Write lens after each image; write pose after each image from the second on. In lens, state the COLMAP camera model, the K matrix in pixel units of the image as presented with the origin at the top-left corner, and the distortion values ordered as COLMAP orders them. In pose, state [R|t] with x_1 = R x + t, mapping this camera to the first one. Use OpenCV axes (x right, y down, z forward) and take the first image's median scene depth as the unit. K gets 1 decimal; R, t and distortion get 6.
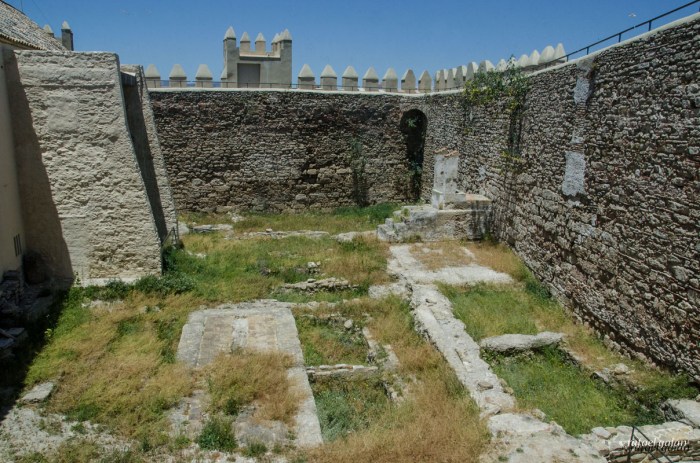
lens RADIAL K [[536.8, 0, 350.0], [0, 536.8, 231.5], [0, 0, 1]] dist [-0.148394, 0.111378]
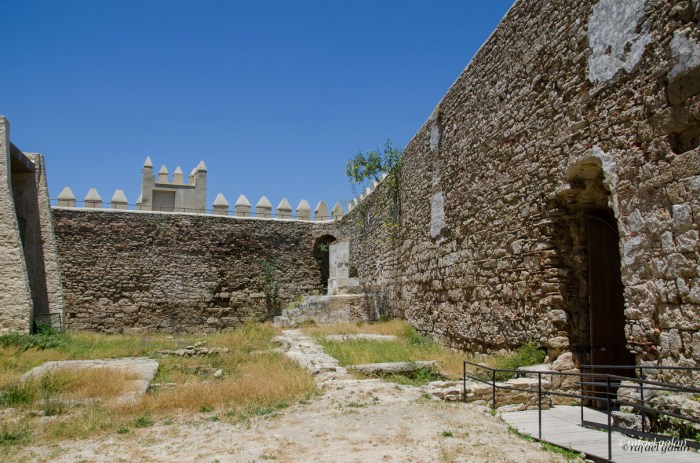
lens RADIAL K [[536.8, 0, 350.0], [0, 536.8, 231.5], [0, 0, 1]] dist [-0.163055, 0.102219]
pose [[0.993694, -0.015200, 0.111093, 0.089526], [0.049747, 0.947686, -0.315305, 0.166368], [-0.100488, 0.318843, 0.942465, 0.014021]]
